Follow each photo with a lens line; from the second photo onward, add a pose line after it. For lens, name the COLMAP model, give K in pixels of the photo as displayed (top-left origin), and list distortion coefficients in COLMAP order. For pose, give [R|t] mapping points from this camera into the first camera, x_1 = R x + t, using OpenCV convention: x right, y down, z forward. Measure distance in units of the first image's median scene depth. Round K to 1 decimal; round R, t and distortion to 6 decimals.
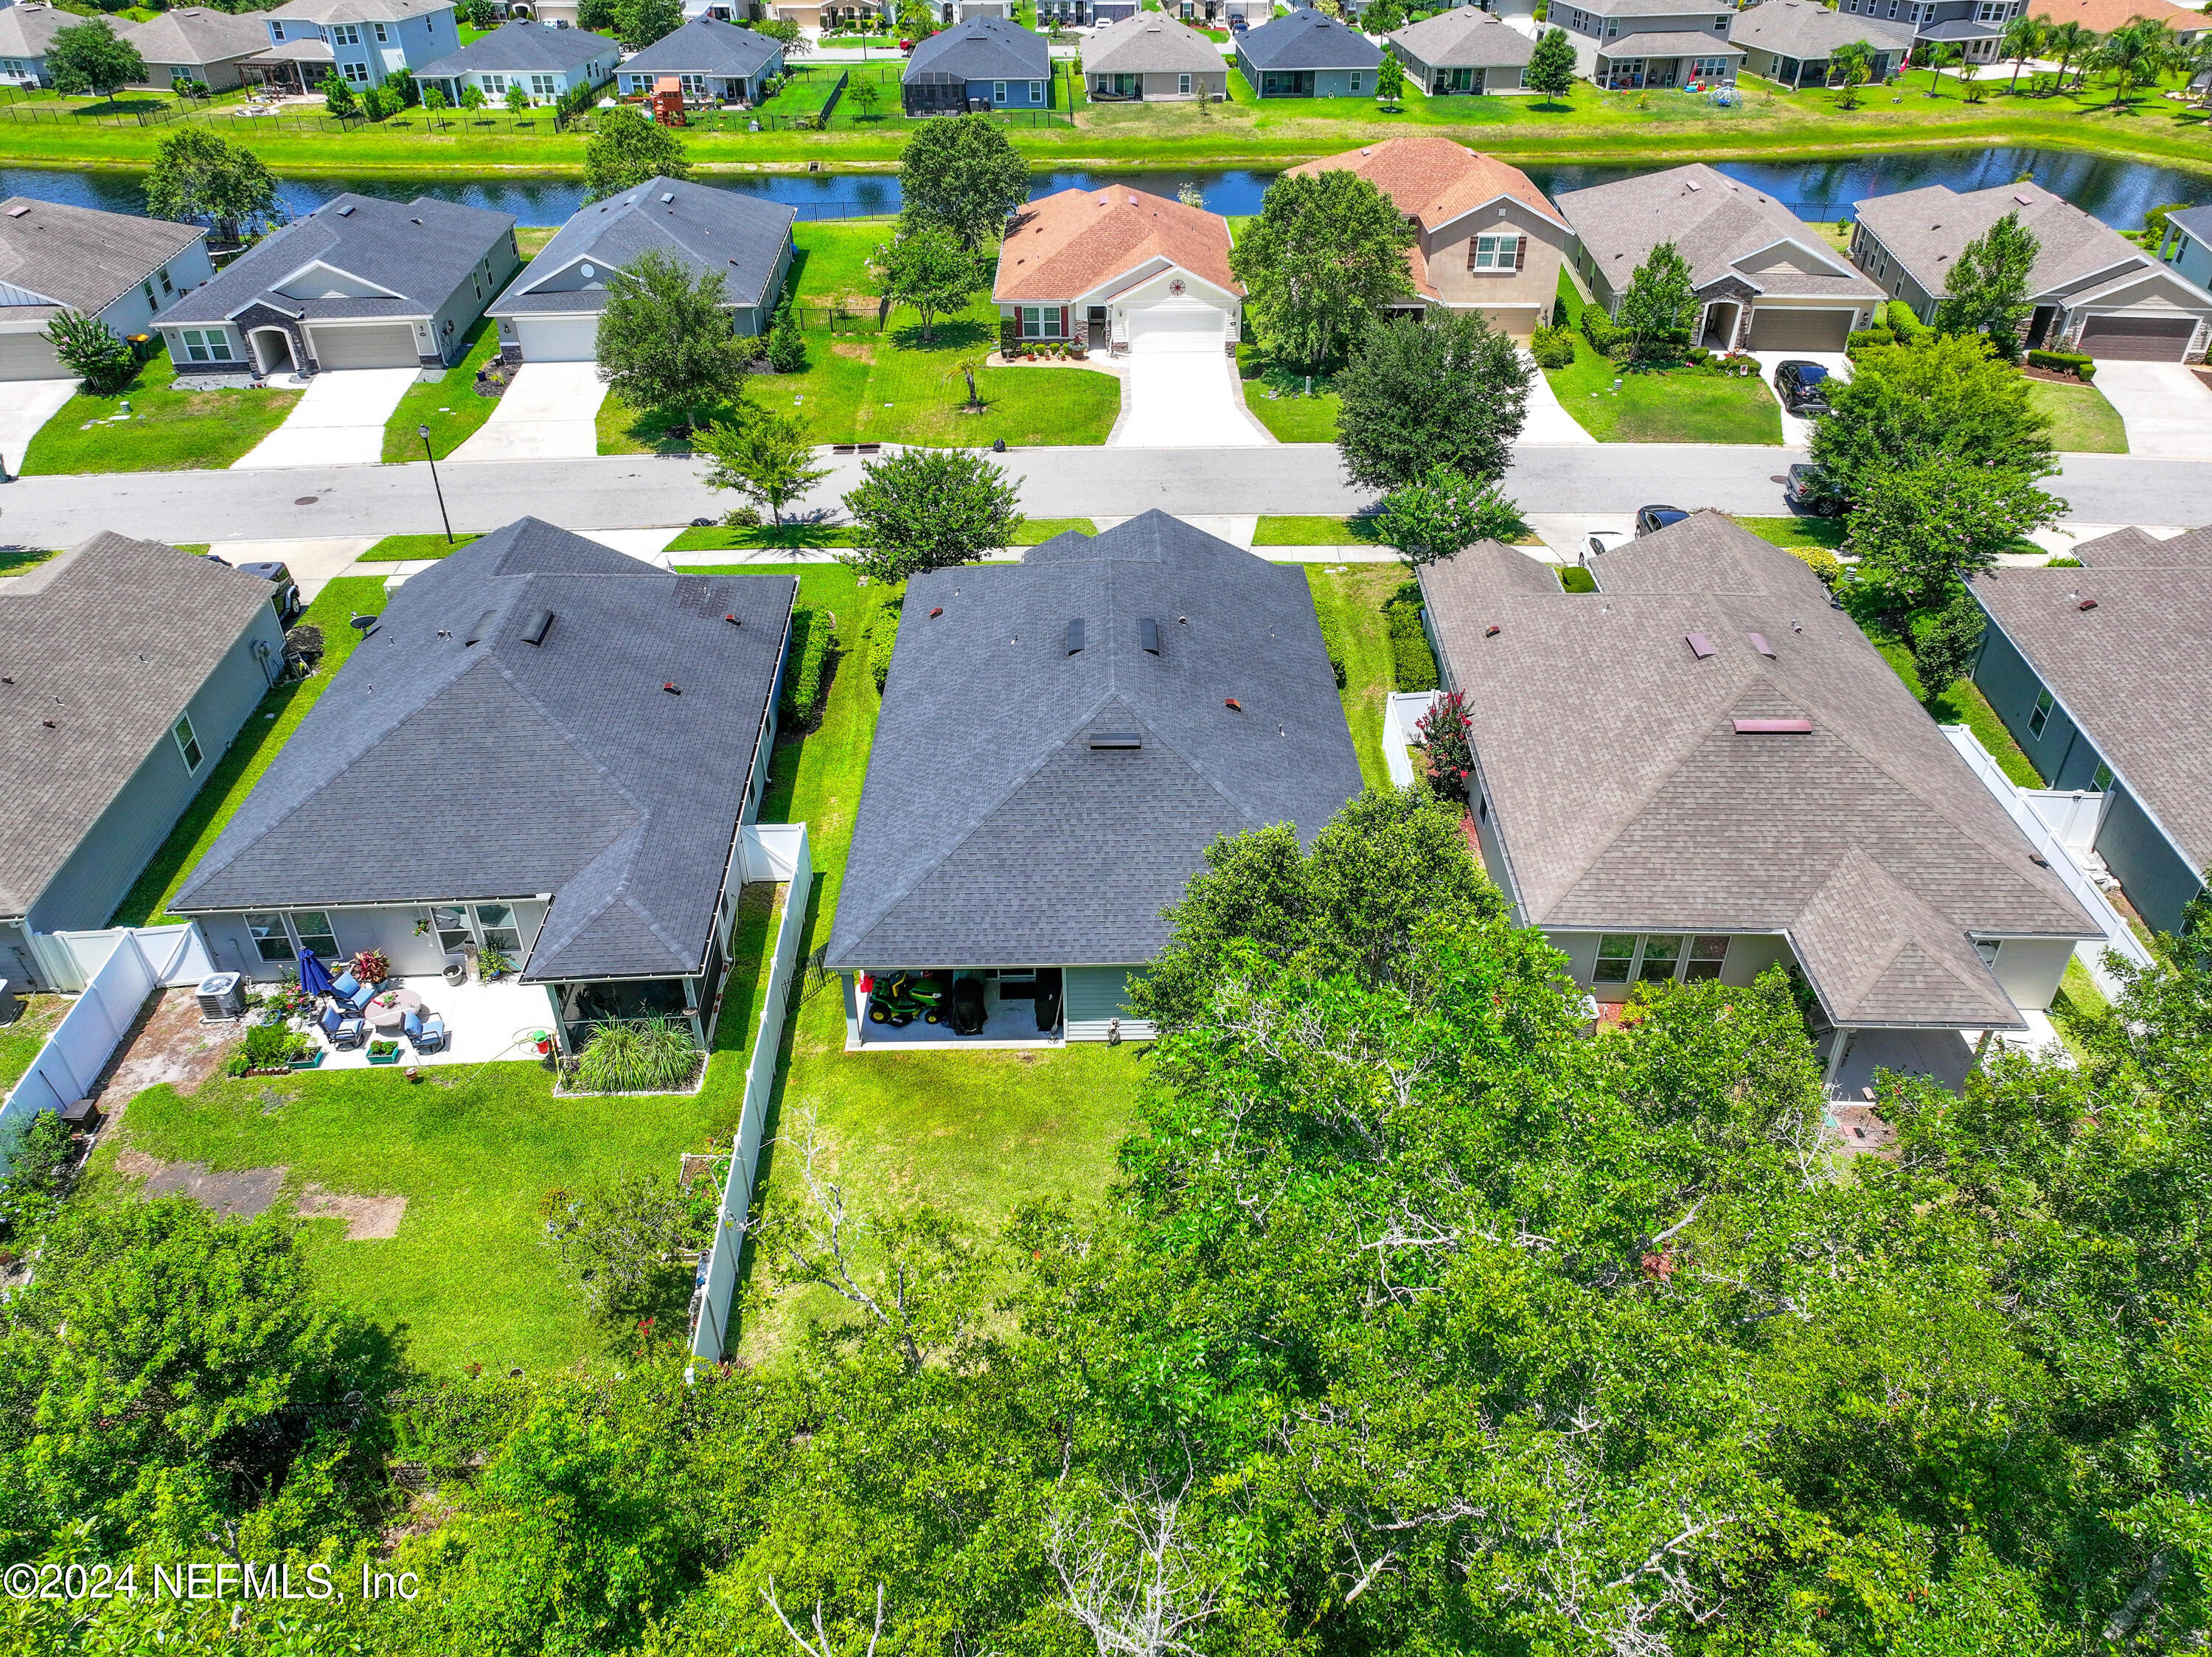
lens RADIAL K [[1538.9, 0, 1107.7], [0, 1538.9, 827.0], [0, 0, 1]] dist [-0.001890, 0.017207]
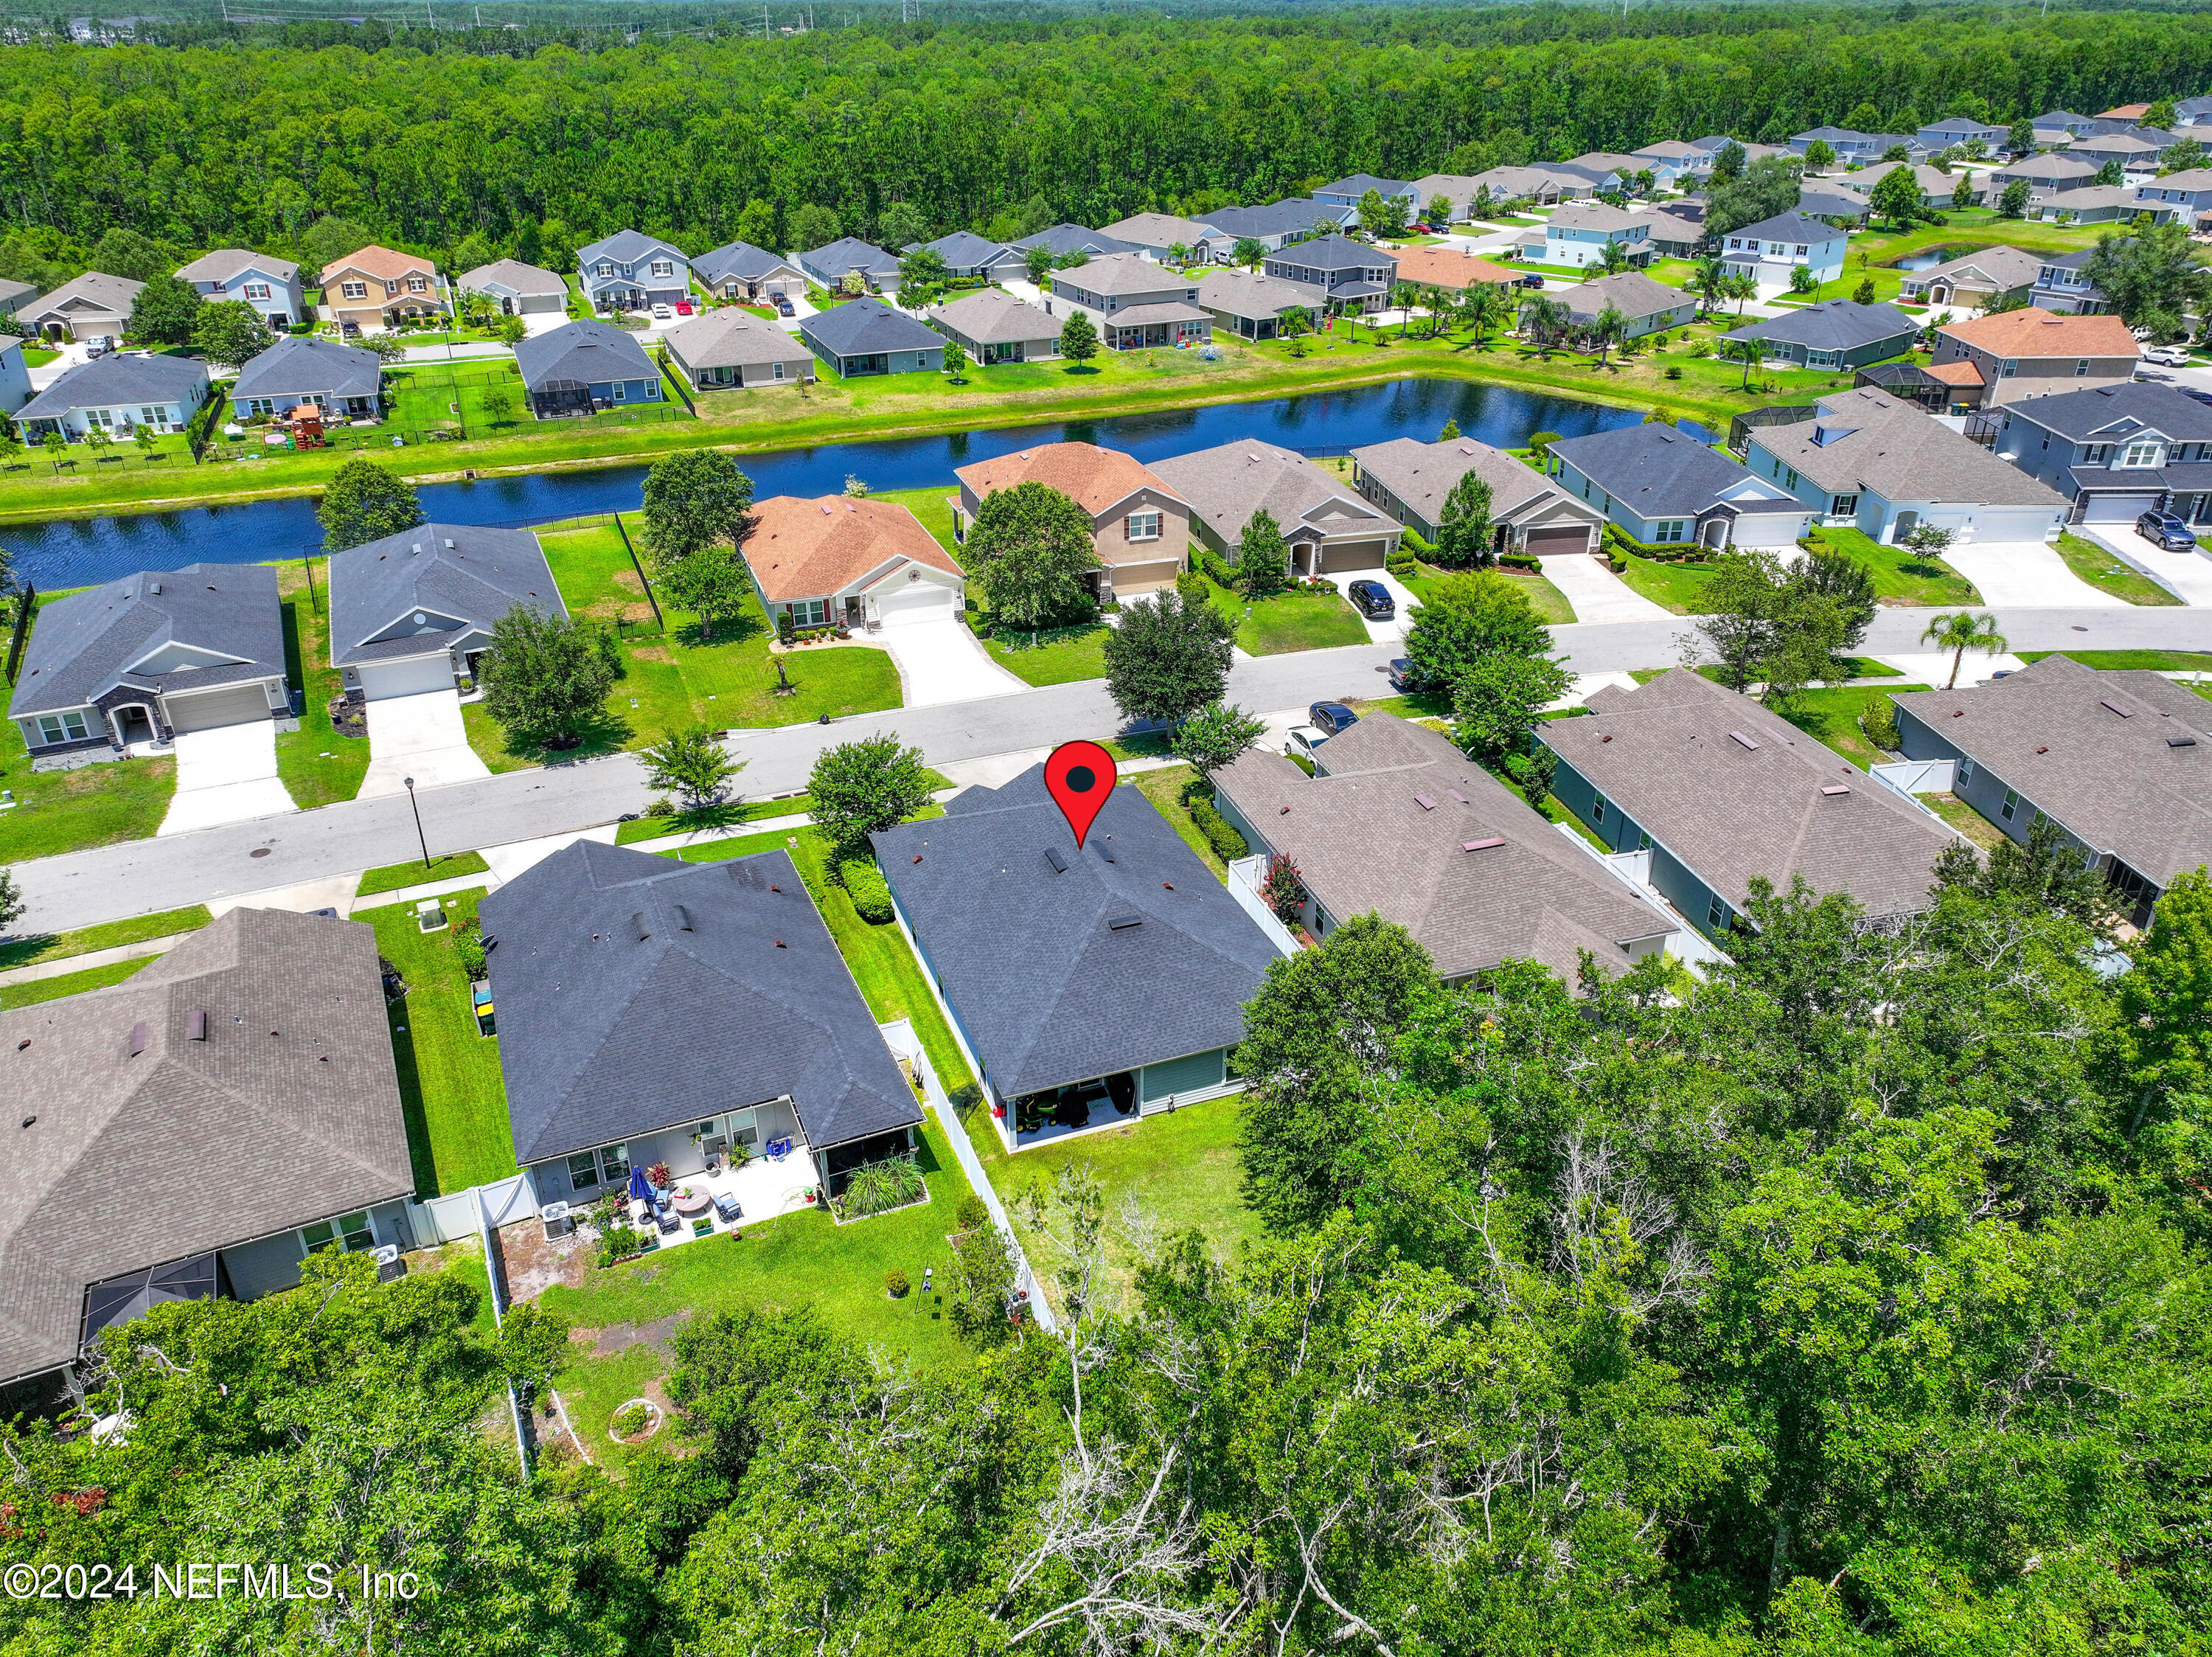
lens RADIAL K [[1538.9, 0, 1107.7], [0, 1538.9, 827.0], [0, 0, 1]] dist [-0.001890, 0.017207]
pose [[0.939450, -0.161030, 0.302496, -0.235355], [0.192249, 0.978381, -0.076233, -0.017469], [-0.283680, 0.129772, 0.950097, -0.248929]]
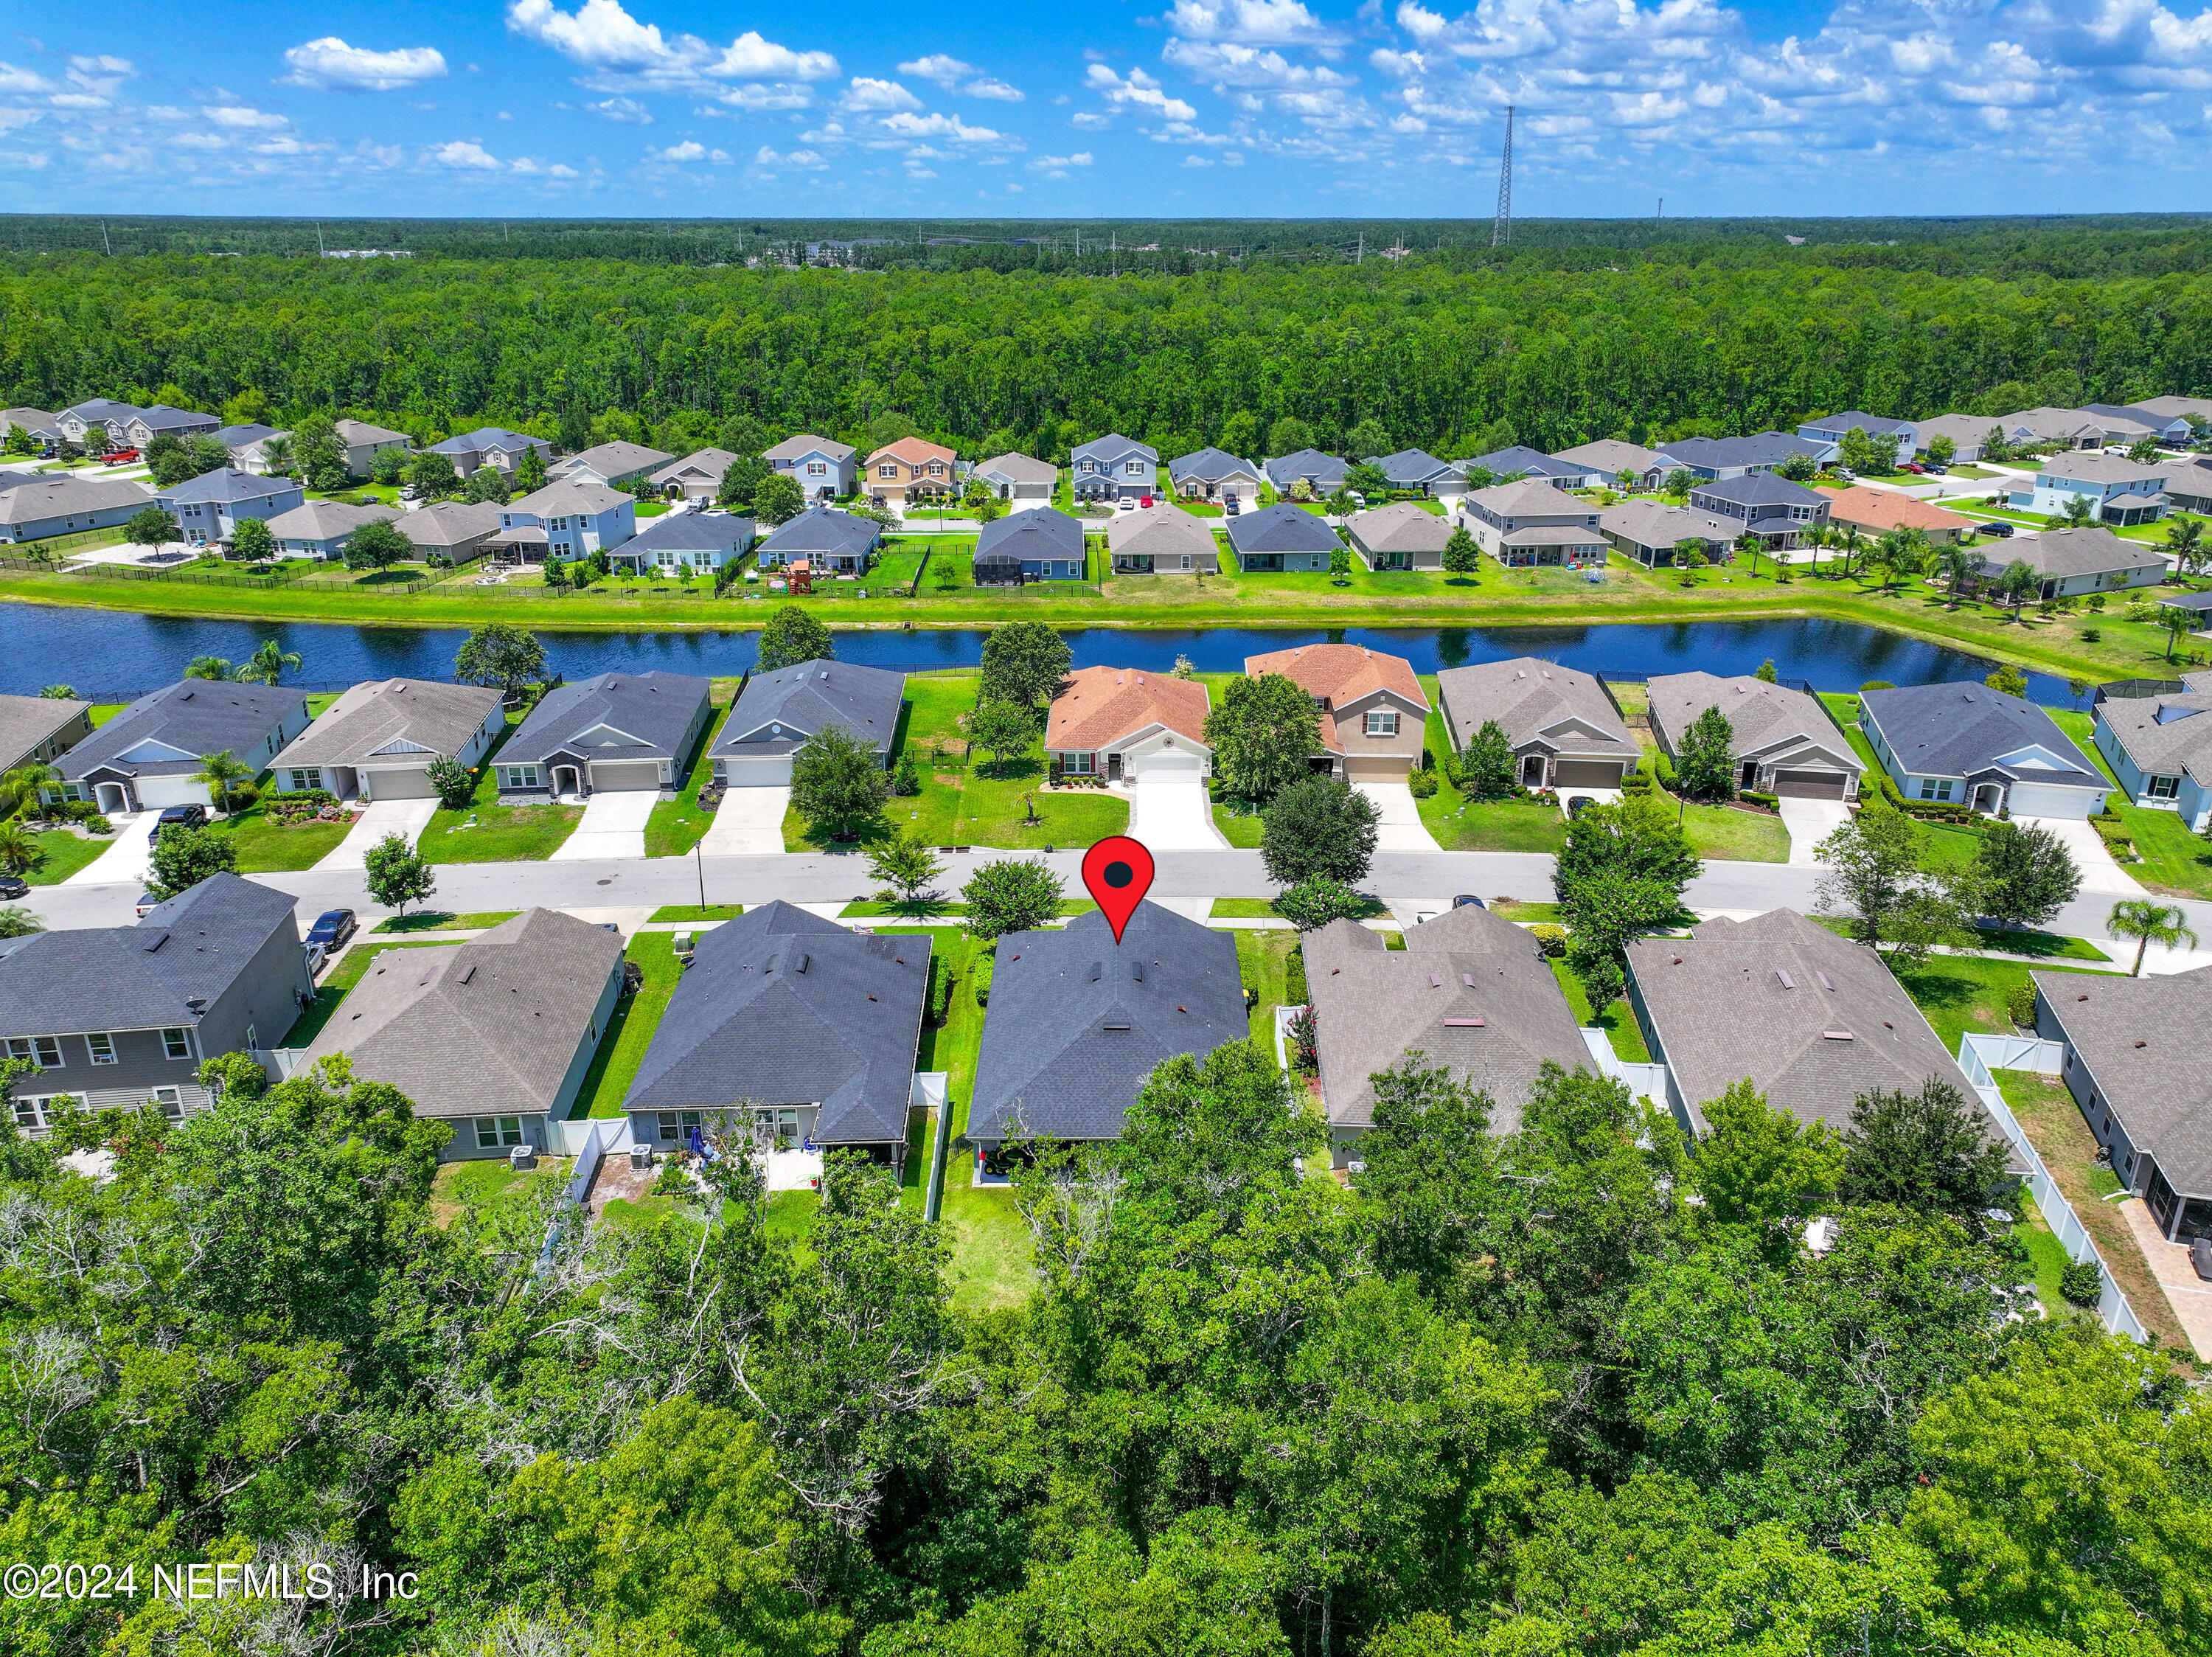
lens RADIAL K [[1538.6, 0, 1106.3], [0, 1538.6, 832.3], [0, 0, 1]] dist [0.002987, 0.001406]
pose [[0.999825, 0.009135, -0.016323, 0.010333], [-0.012476, 0.975856, -0.218057, 0.062869], [0.013937, 0.218223, 0.975799, -0.456498]]
